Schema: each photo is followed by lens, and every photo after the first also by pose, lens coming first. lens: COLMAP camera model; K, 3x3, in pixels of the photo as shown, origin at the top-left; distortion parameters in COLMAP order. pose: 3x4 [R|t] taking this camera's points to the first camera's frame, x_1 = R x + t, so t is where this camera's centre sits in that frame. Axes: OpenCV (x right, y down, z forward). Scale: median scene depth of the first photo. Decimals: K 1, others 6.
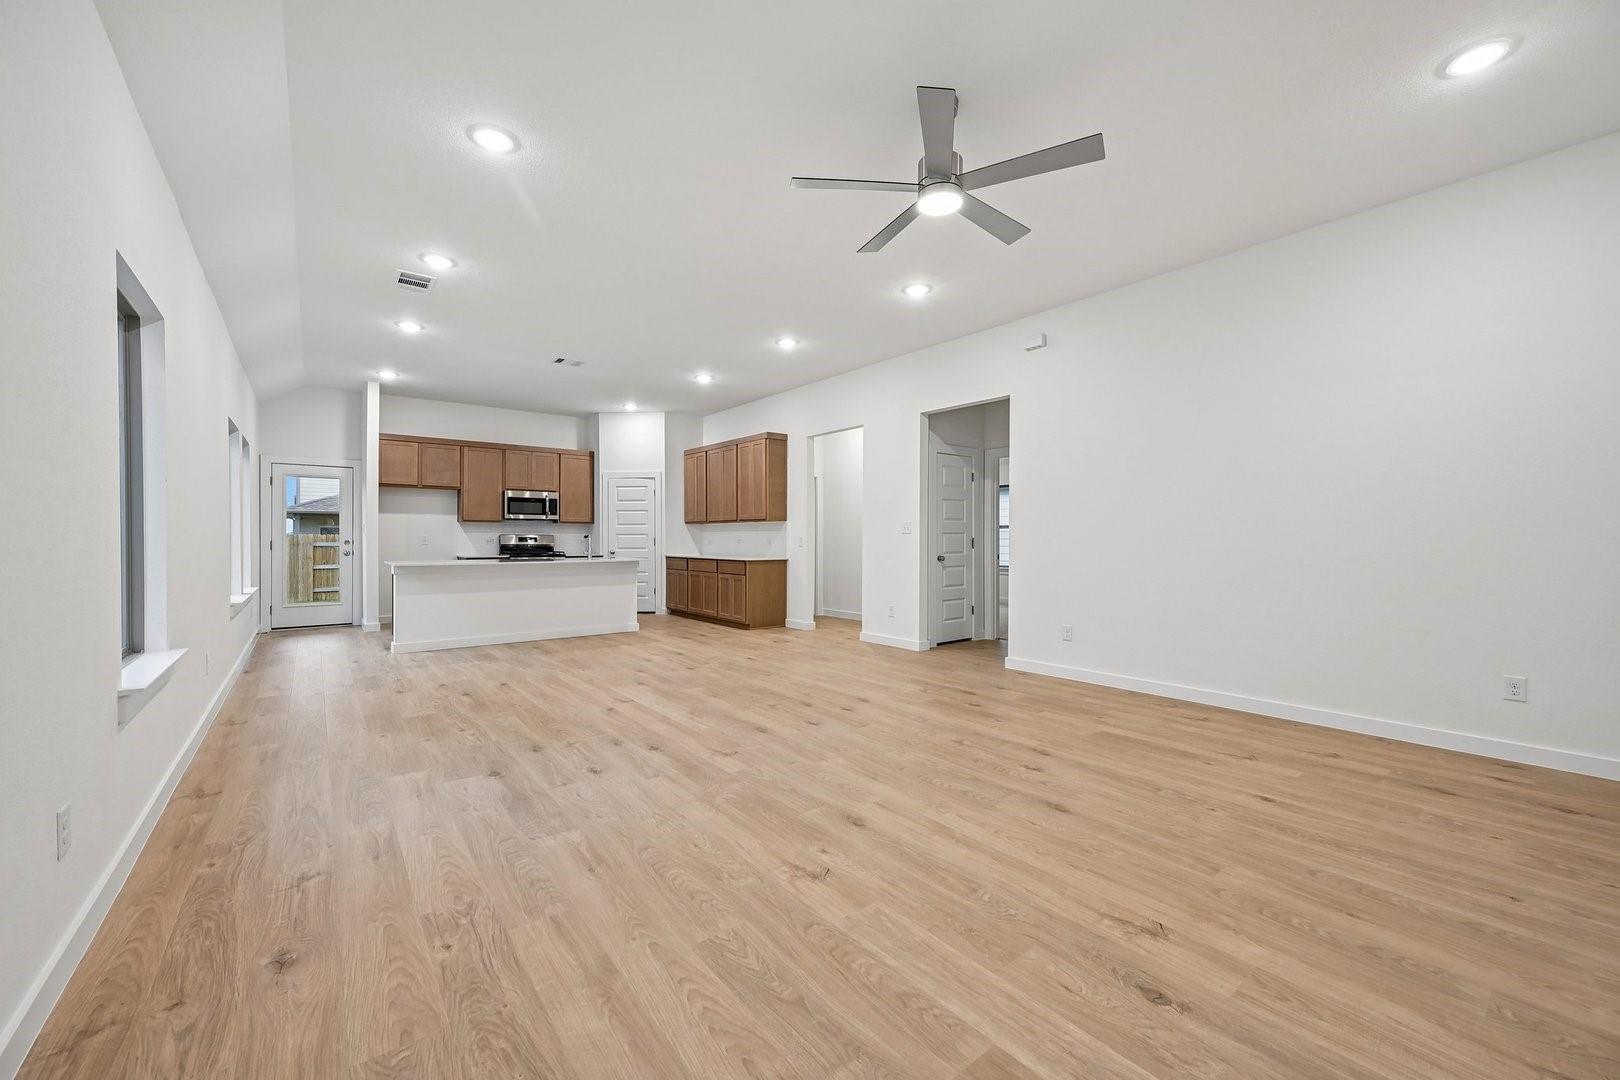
lens RADIAL K [[626.7, 0, 810.0], [0, 626.7, 540.0], [0, 0, 1]] dist [0.000657, 0.000149]
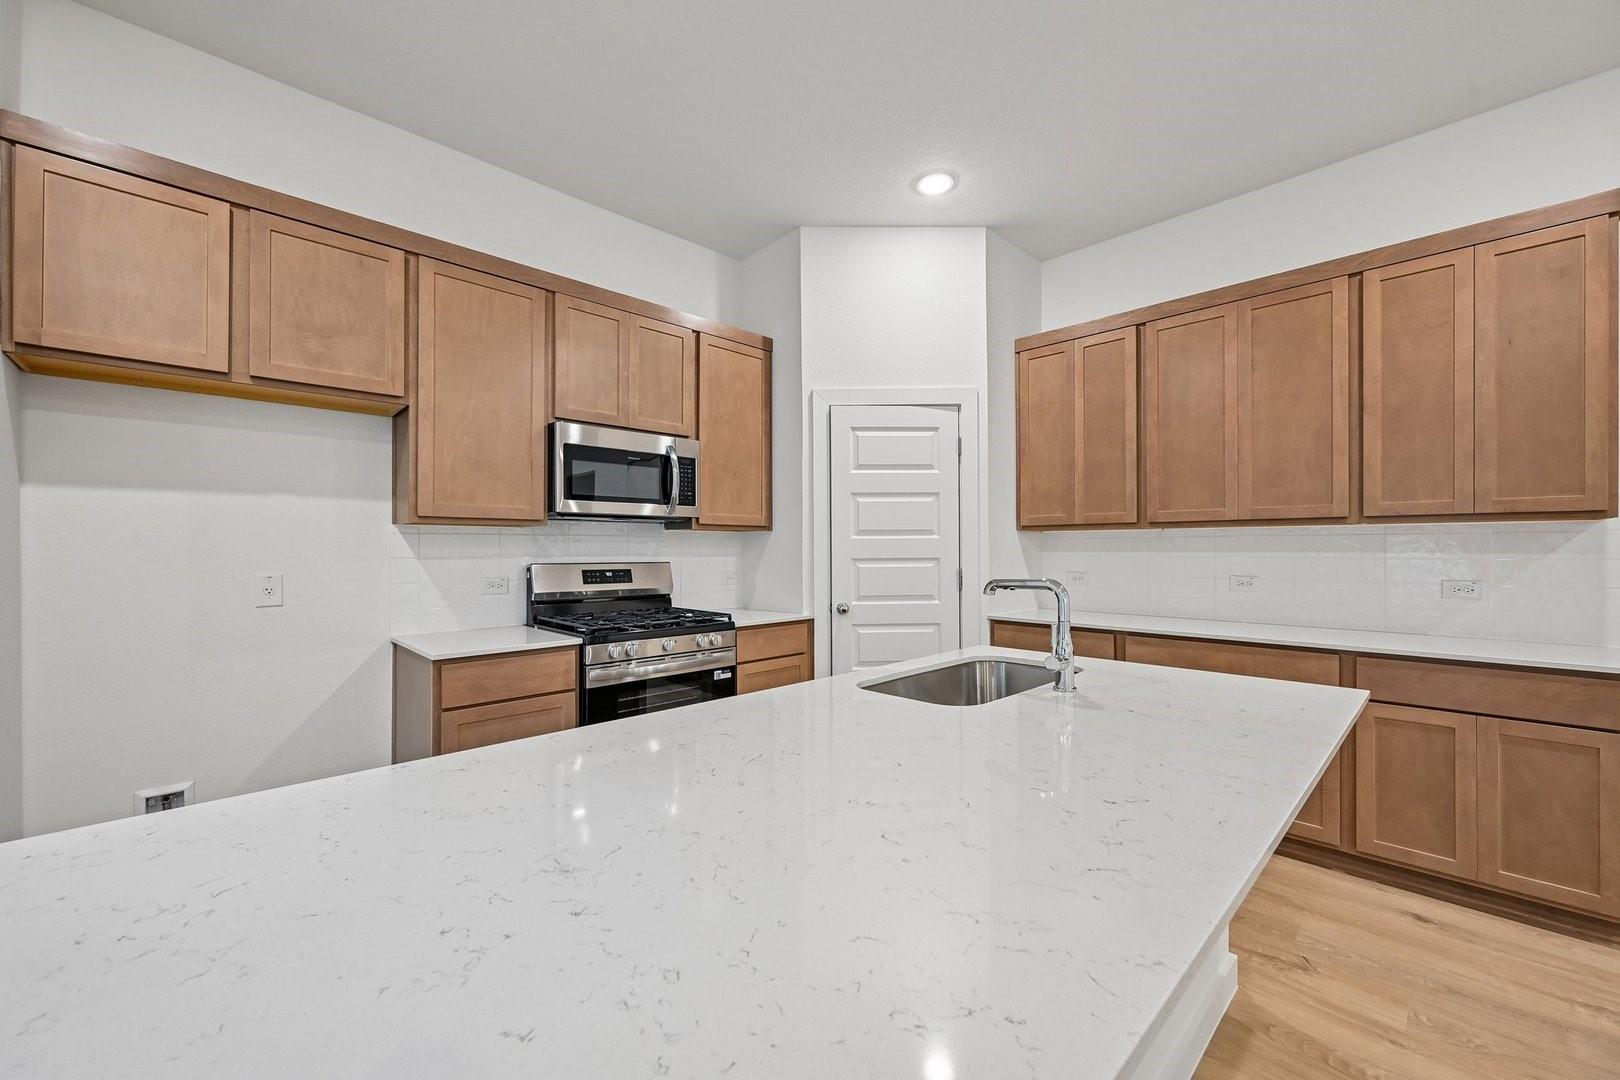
lens RADIAL K [[633.7, 0, 812.1], [0, 633.7, 546.5], [0, 0, 1]] dist [-0.000387, -0.000145]
pose [[0.995016, -0.001960, 0.099695, -0.612182], [0.002460, 0.999985, -0.004898, -0.024783], [-0.099684, 0.005118, 0.995006, 1.056955]]
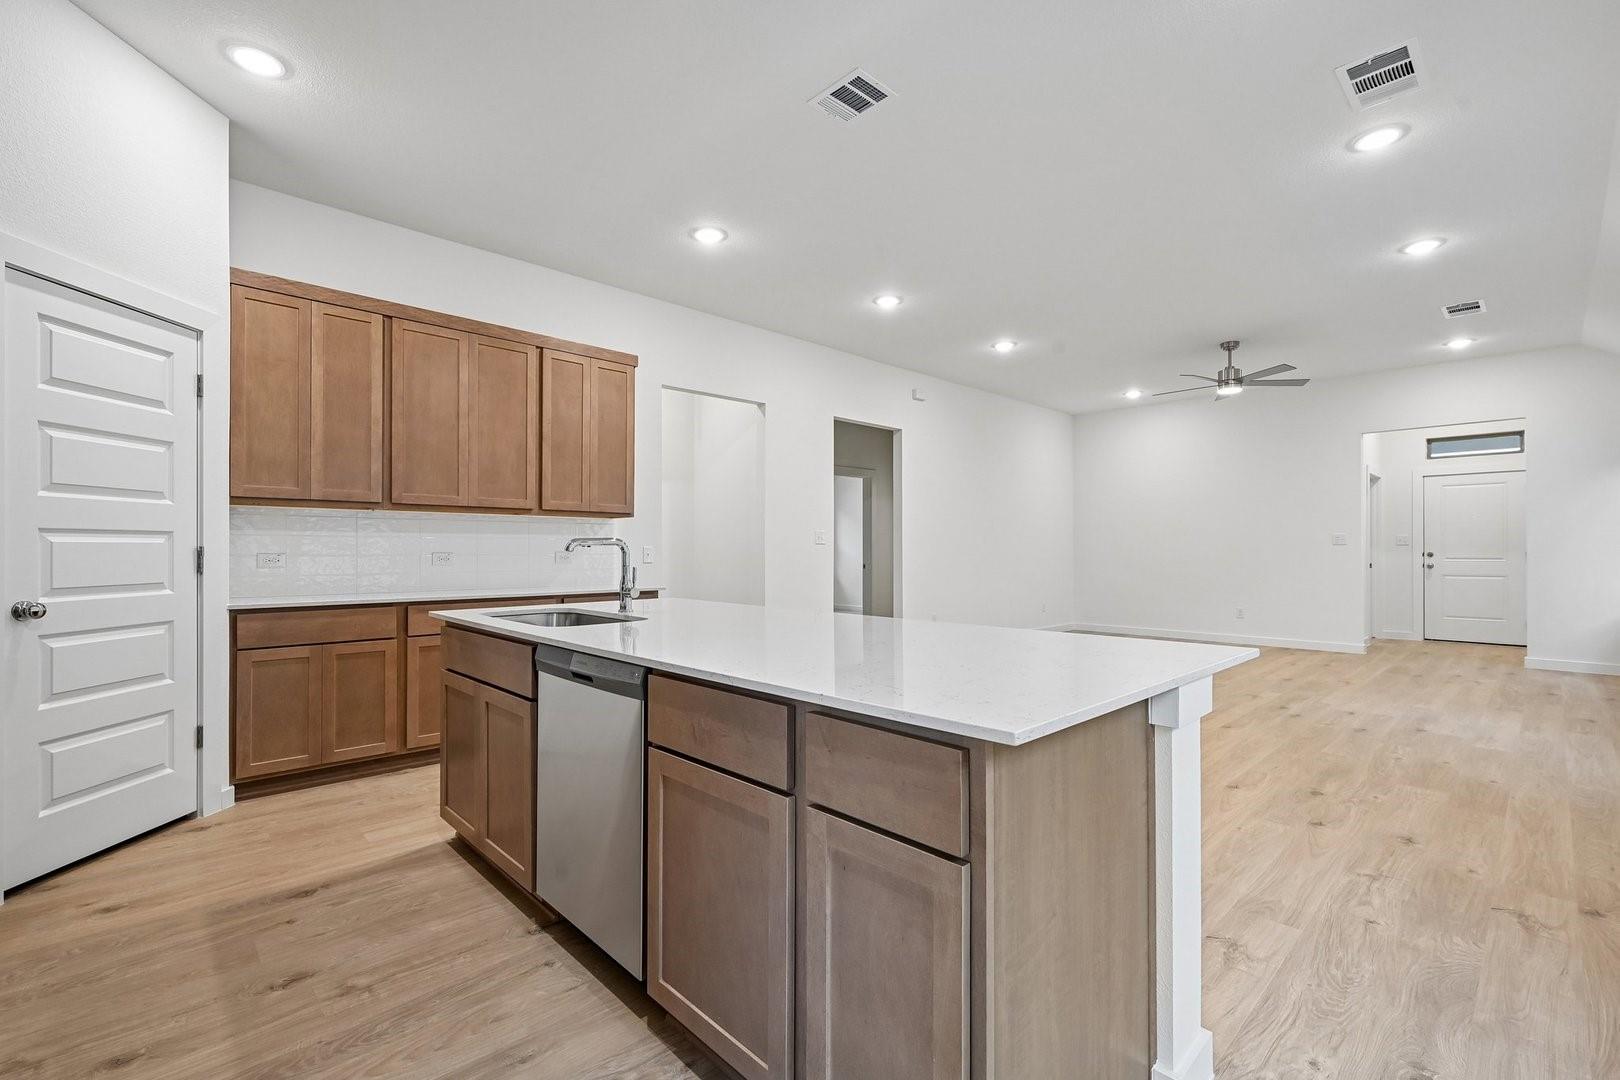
lens RADIAL K [[706.0, 0, 807.9], [0, 706.0, 548.9], [0, 0, 1]] dist [0.000116, -0.000089]
pose [[-0.091046, 0.002855, 0.995843, -0.966254], [0.002211, 0.999994, -0.002665, -0.001974], [-0.995844, 0.001959, -0.091052, 1.254068]]
